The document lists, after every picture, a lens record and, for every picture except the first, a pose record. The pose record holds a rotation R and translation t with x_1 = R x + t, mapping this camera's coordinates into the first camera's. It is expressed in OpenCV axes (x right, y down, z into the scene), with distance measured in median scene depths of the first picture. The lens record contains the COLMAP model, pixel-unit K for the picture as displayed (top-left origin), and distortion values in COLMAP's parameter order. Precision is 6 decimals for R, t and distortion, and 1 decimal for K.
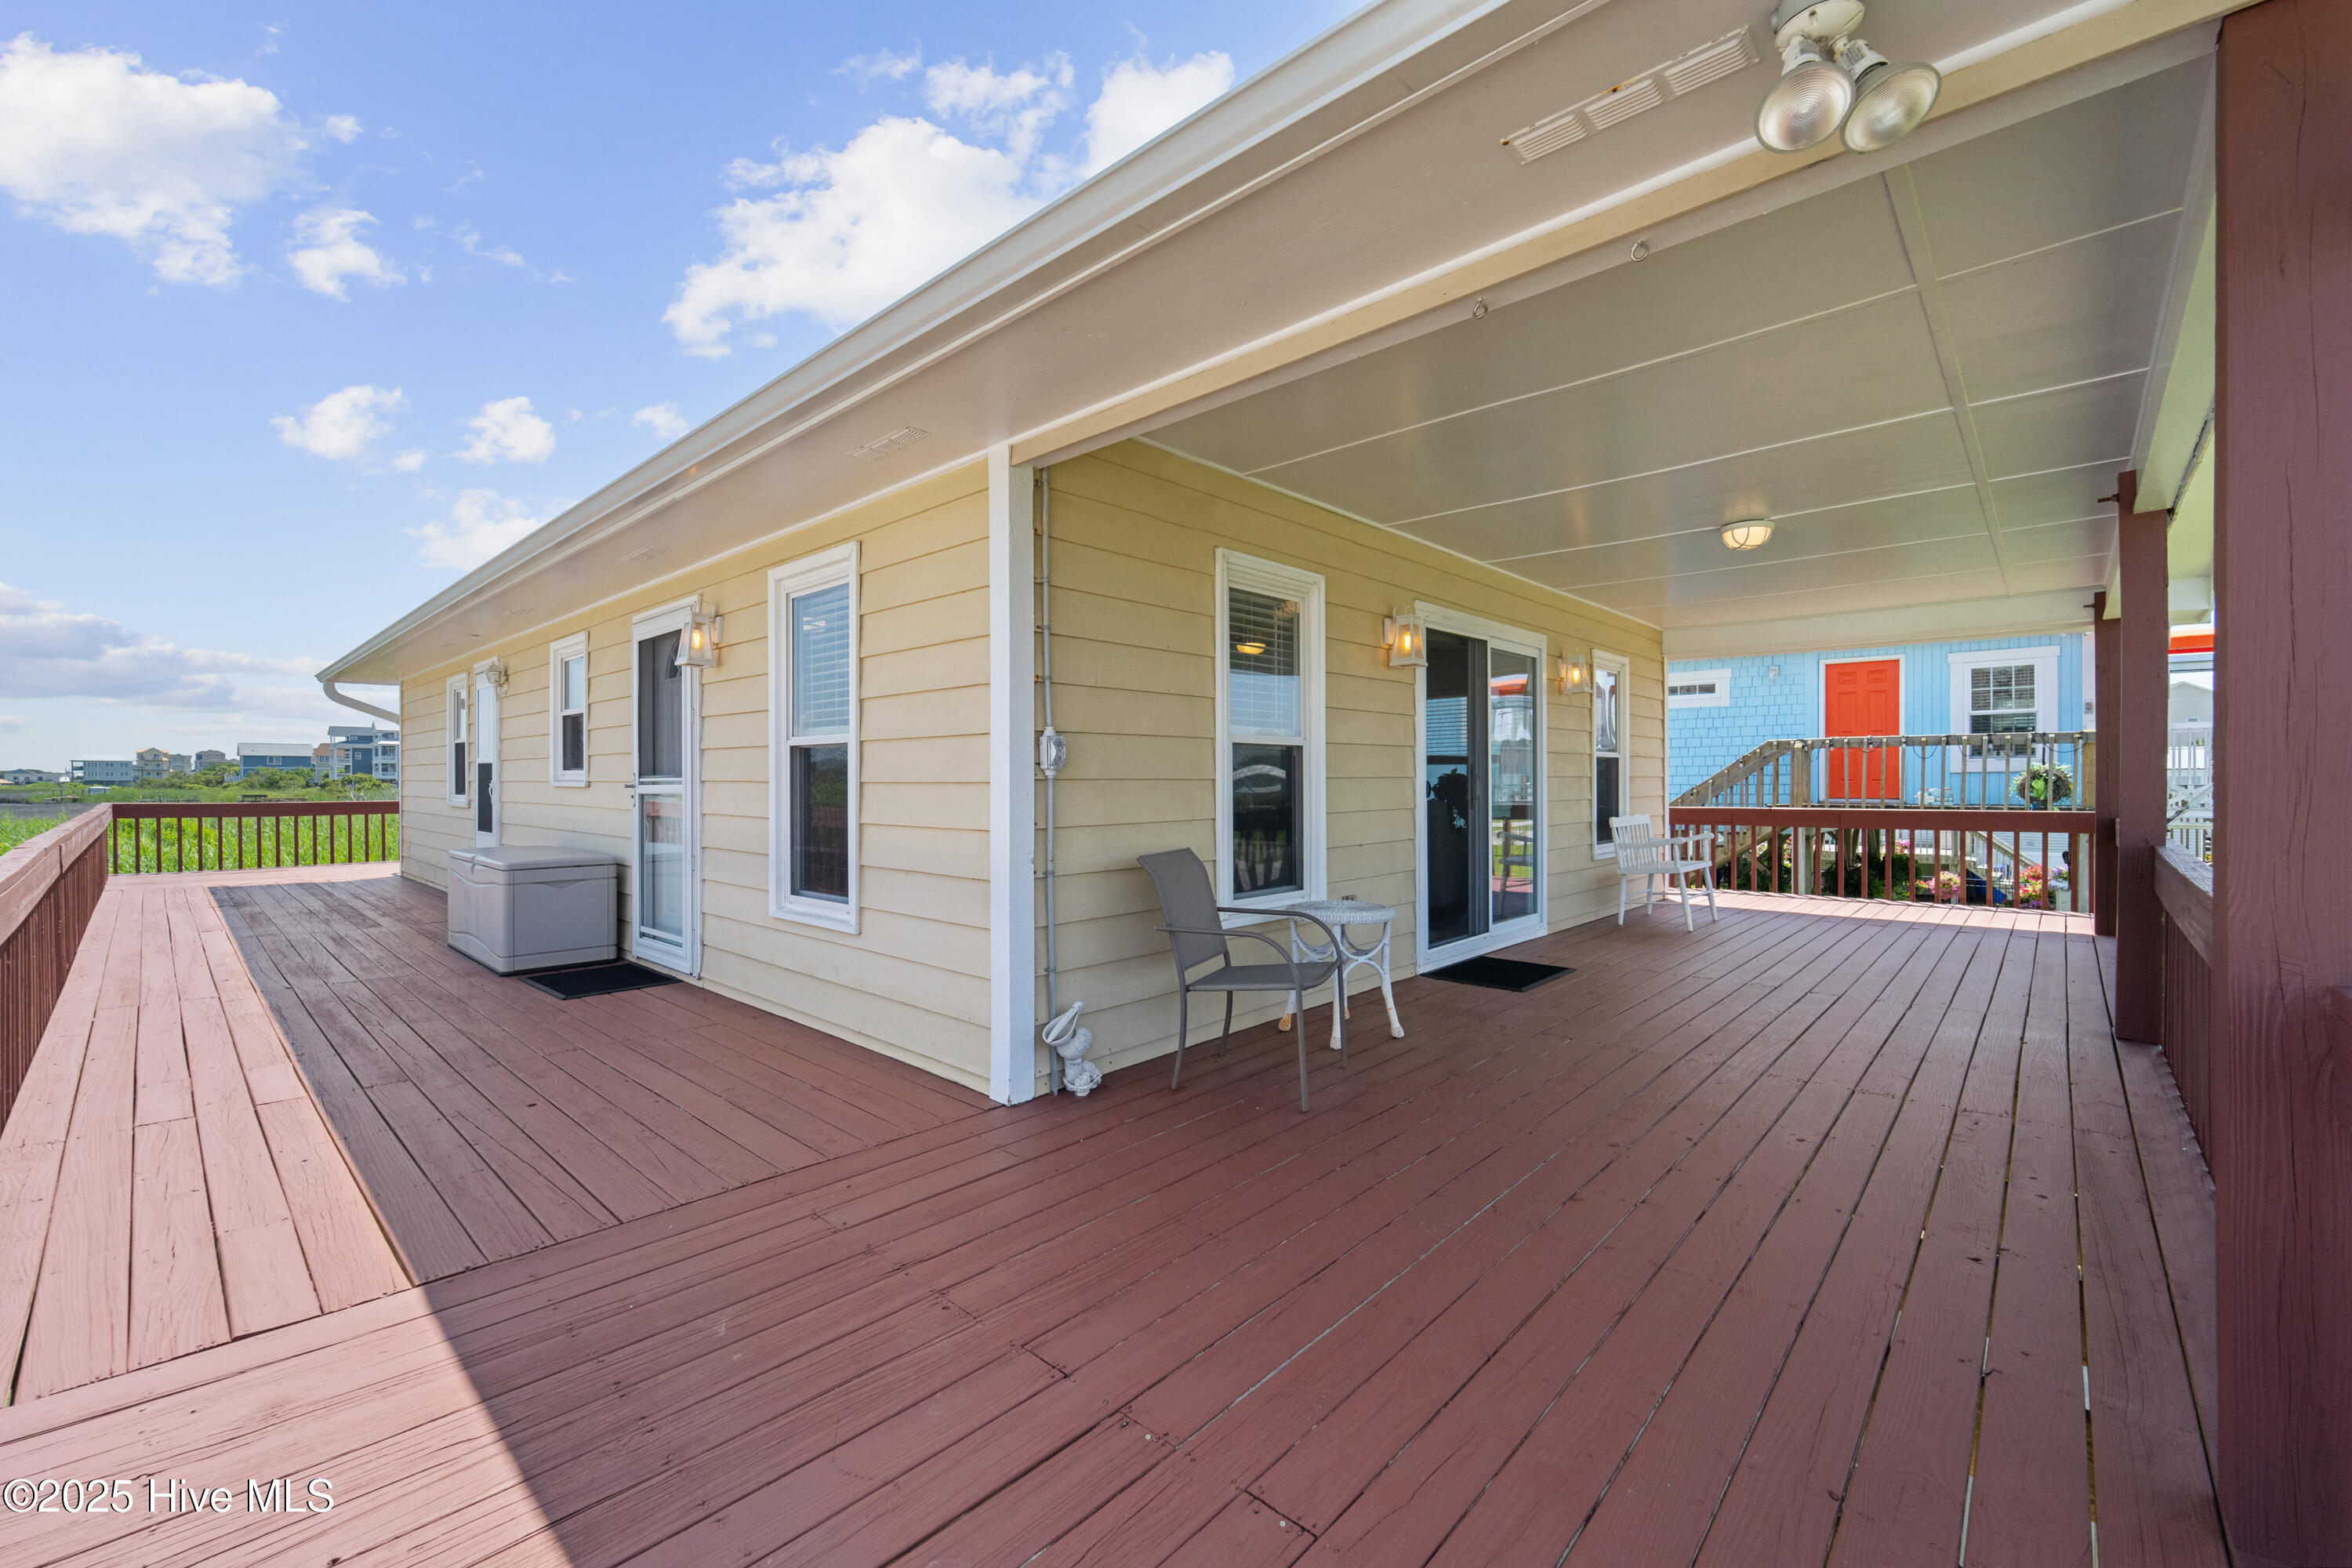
lens RADIAL K [[931.5, 0, 1176.0], [0, 931.5, 784.0], [0, 0, 1]] dist [0.094531, -0.000013]
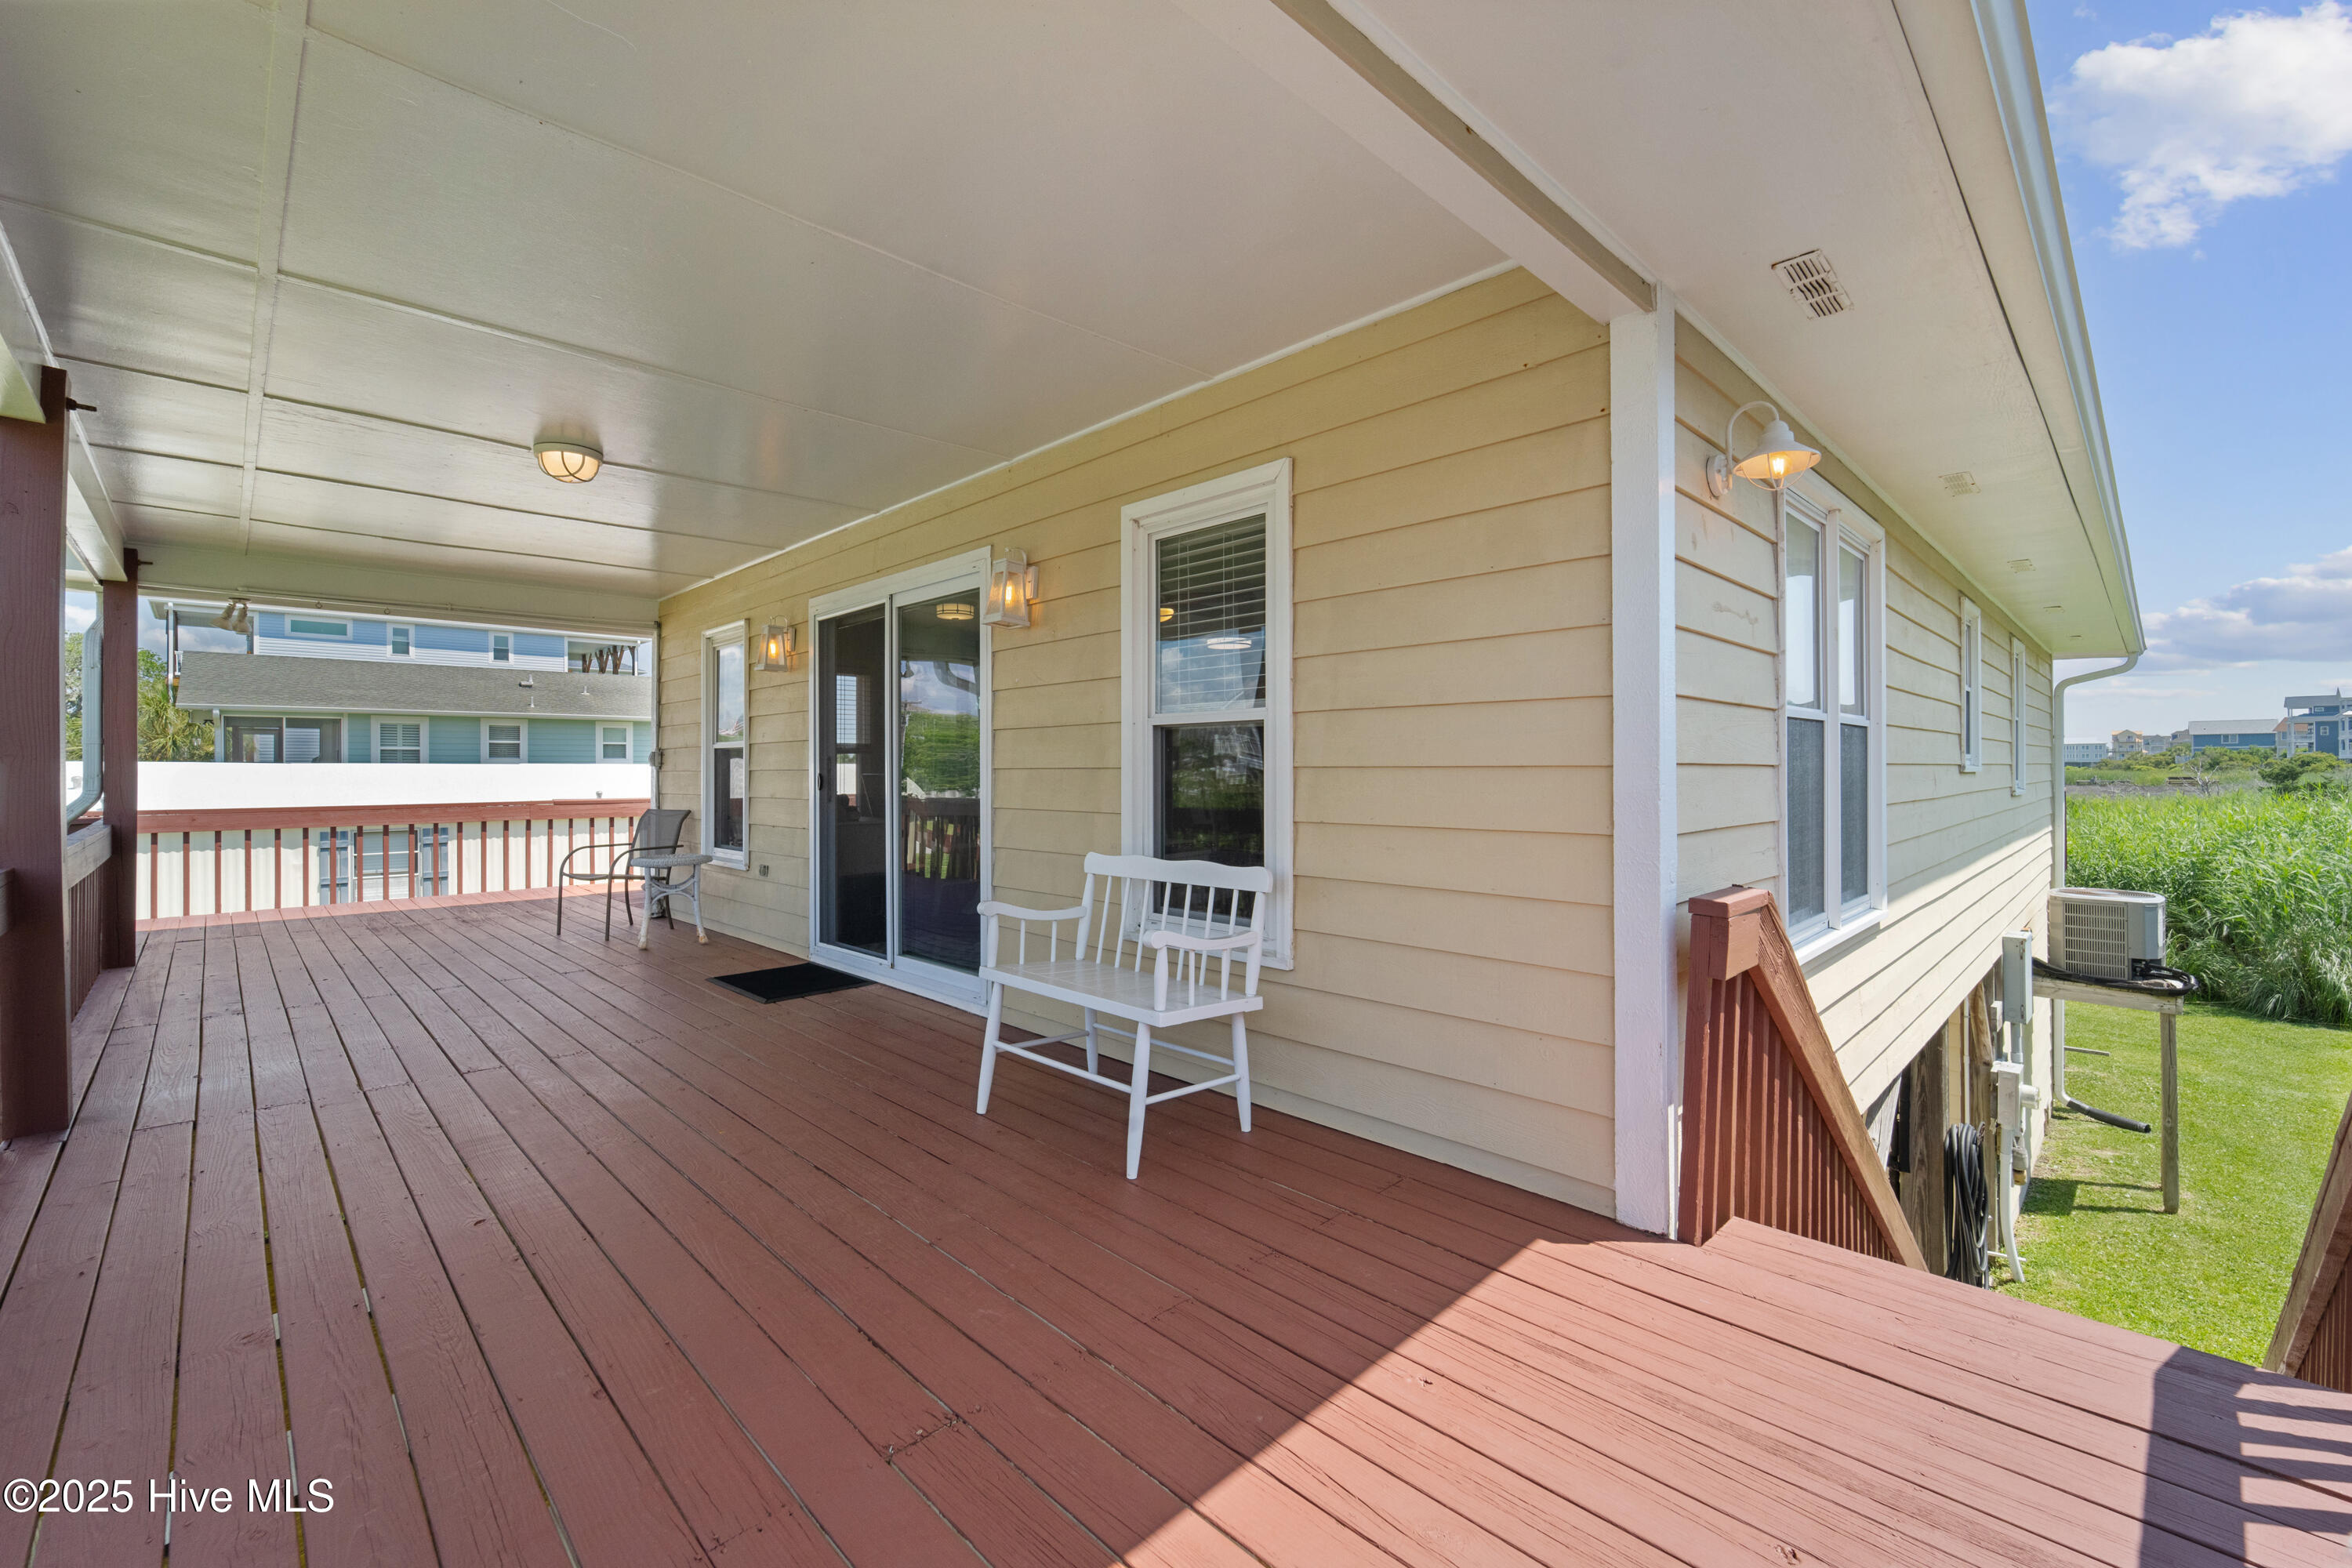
lens RADIAL K [[978.2, 0, 1085.8], [0, 978.2, 770.2], [0, 0, 1]] dist [-0.015421, -0.000019]
pose [[-0.108591, 0.003797, -0.994079, 0.853773], [0.001793, 0.999992, 0.003624, -0.007762], [0.994085, -0.001389, -0.108597, 0.928633]]
